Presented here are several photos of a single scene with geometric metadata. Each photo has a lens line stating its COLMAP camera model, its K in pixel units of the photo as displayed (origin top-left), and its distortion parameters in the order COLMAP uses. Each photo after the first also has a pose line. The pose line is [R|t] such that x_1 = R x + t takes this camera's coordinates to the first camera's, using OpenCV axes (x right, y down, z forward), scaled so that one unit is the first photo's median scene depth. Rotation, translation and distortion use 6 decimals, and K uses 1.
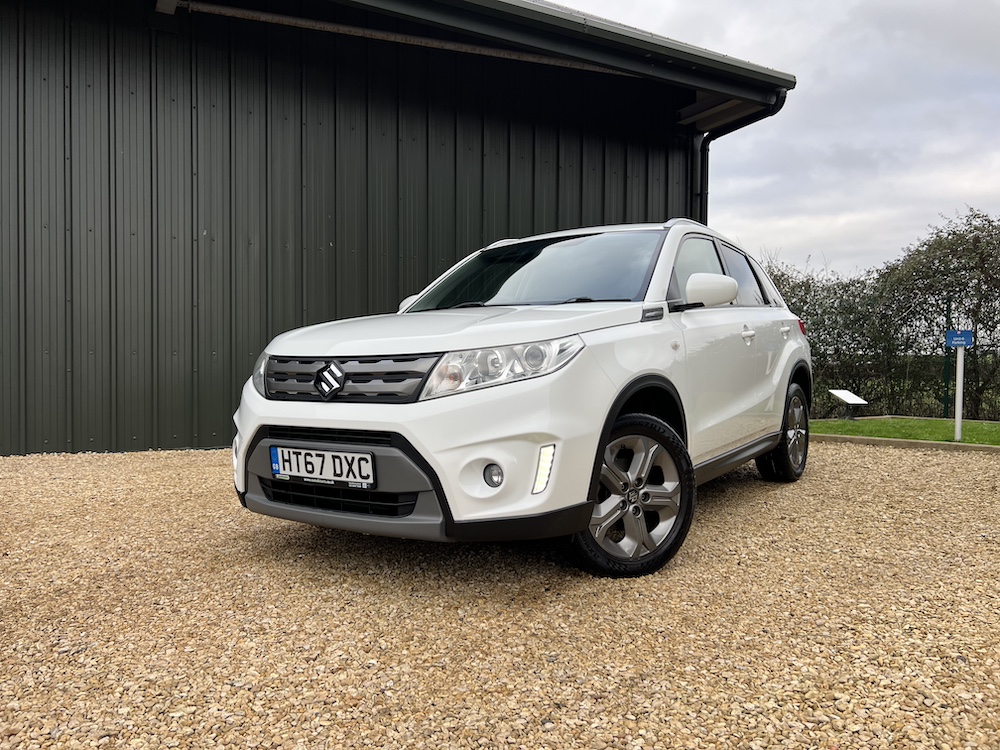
lens RADIAL K [[759.3, 0, 496.2], [0, 759.3, 373.7], [0, 0, 1]] dist [0.045845, -0.048308]
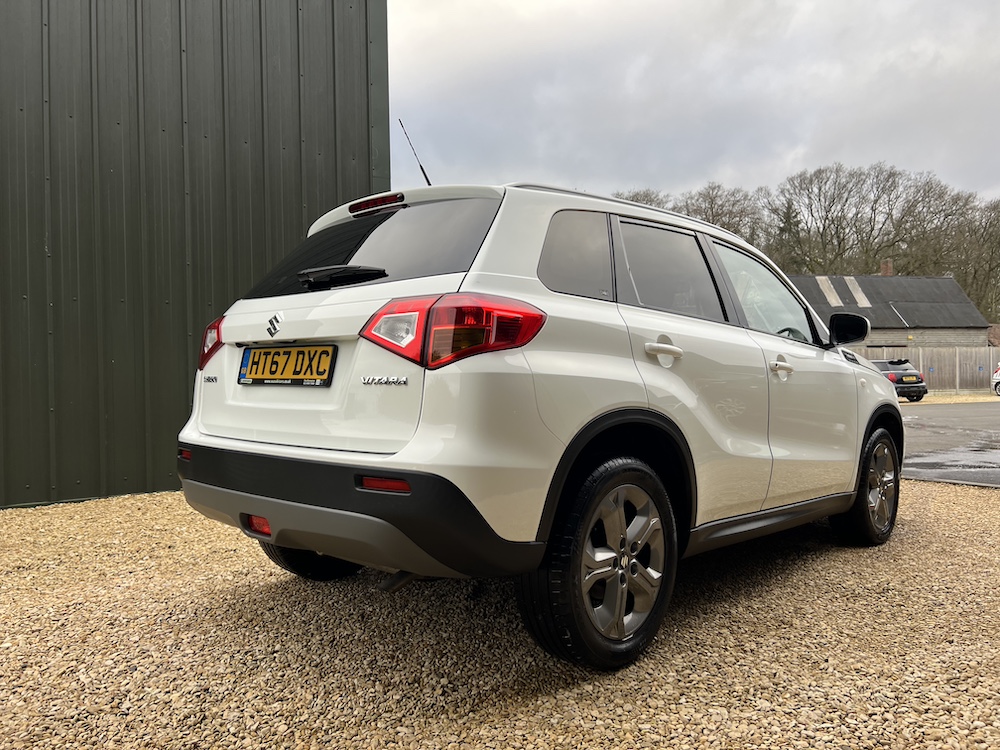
lens RADIAL K [[759.3, 0, 510.8], [0, 759.3, 368.3], [0, 0, 1]] dist [0.045845, -0.048308]
pose [[0.964471, 0.008071, -0.264065, 0.262847], [-0.016846, 0.999378, -0.030984, -0.022356], [0.263651, 0.034332, 0.964007, 0.048868]]
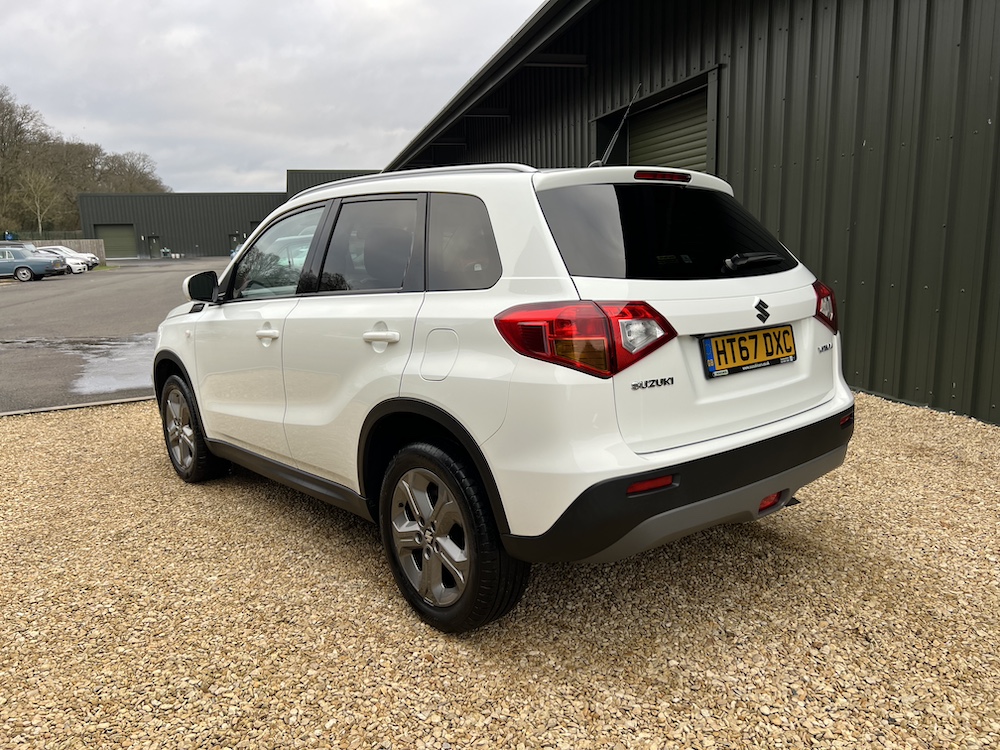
lens RADIAL K [[759.3, 0, 502.8], [0, 759.3, 382.9], [0, 0, 1]] dist [0.045845, -0.048308]
pose [[0.398324, -0.160301, 0.903129, -0.849419], [0.046867, 0.986881, 0.154496, -0.131903], [-0.916047, -0.019213, 0.400611, 0.587403]]
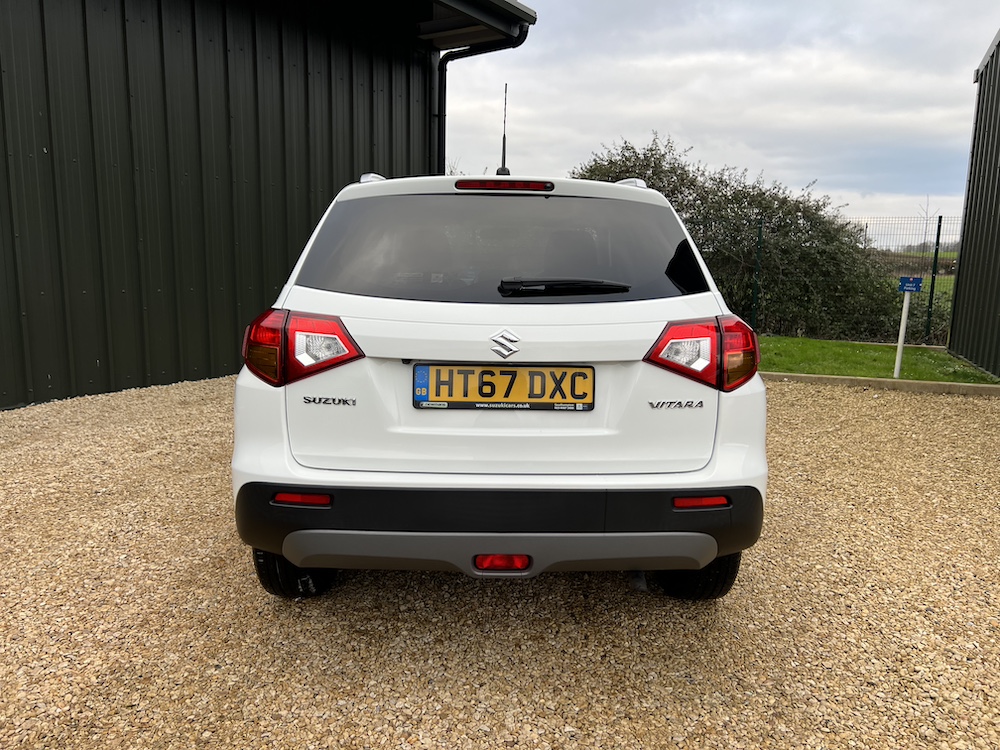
lens RADIAL K [[759.3, 0, 505.8], [0, 759.3, 379.7], [0, 0, 1]] dist [0.045845, -0.048308]
pose [[0.878878, -0.063688, 0.472777, -0.405819], [-0.012785, 0.987548, 0.156801, -0.144560], [-0.476876, -0.143853, 0.867119, 0.128417]]
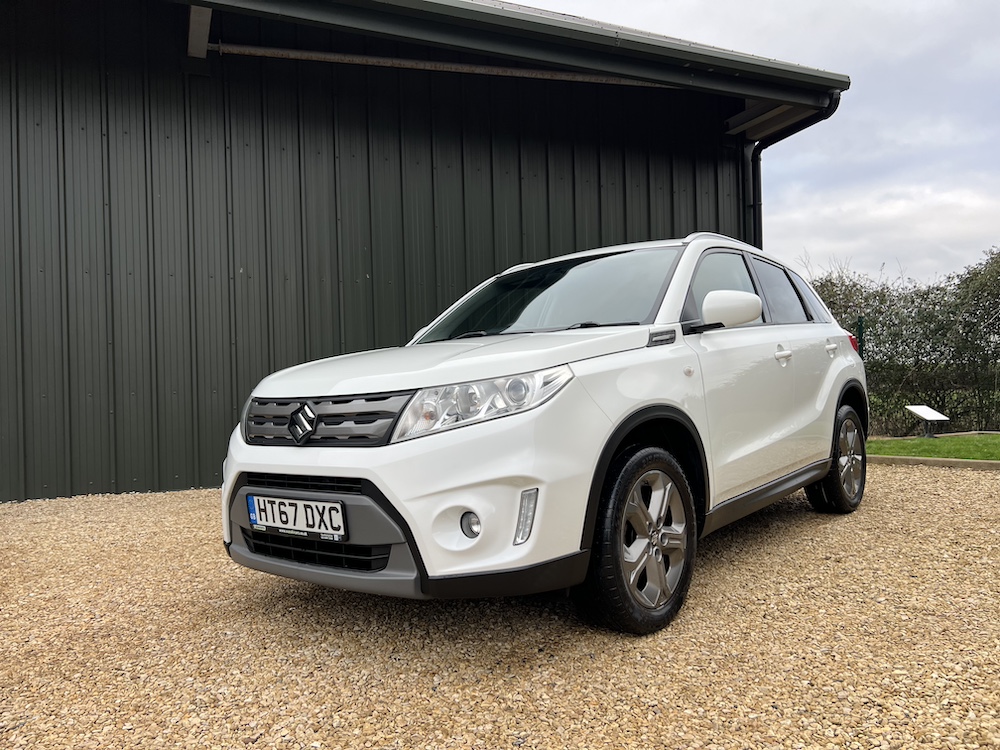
lens RADIAL K [[759.3, 0, 500.7], [0, 759.3, 378.4], [0, 0, 1]] dist [0.045845, -0.048308]
pose [[0.995383, -0.033313, -0.090017, 0.087397], [0.031150, 0.999194, -0.025329, -0.012925], [0.090789, 0.022408, 0.995618, 0.068323]]
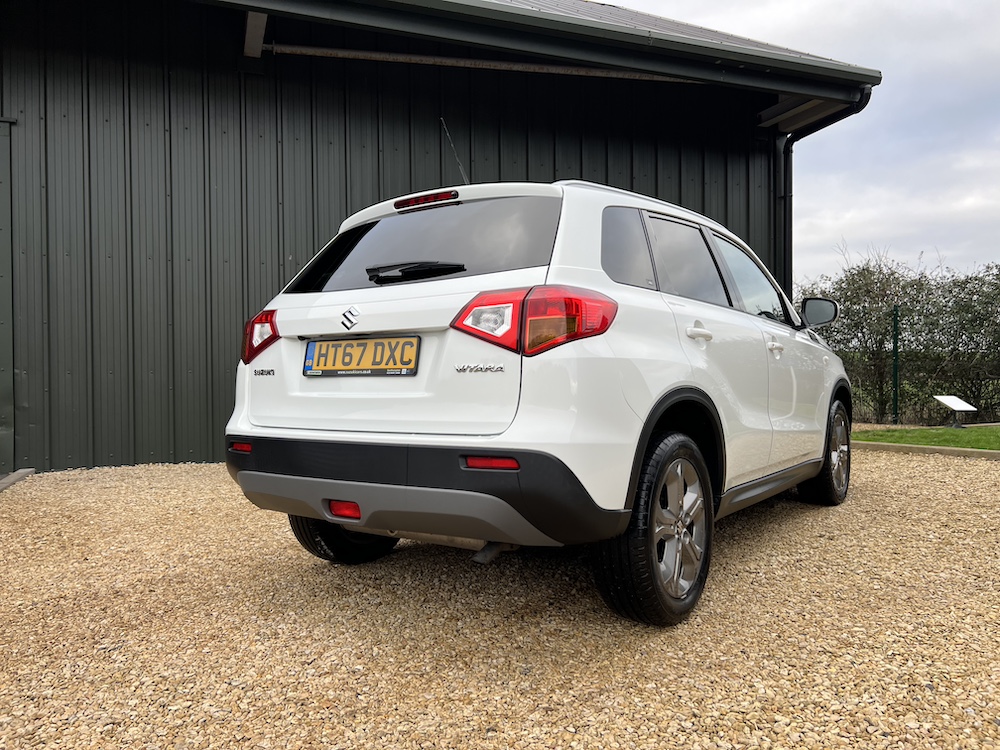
lens RADIAL K [[759.3, 0, 504.1], [0, 759.3, 370.4], [0, 0, 1]] dist [0.045845, -0.048308]
pose [[0.990667, -0.014333, -0.135547, 0.116500], [0.012912, 0.999852, -0.011356, -0.019789], [0.135689, 0.009500, 0.990706, -0.036038]]
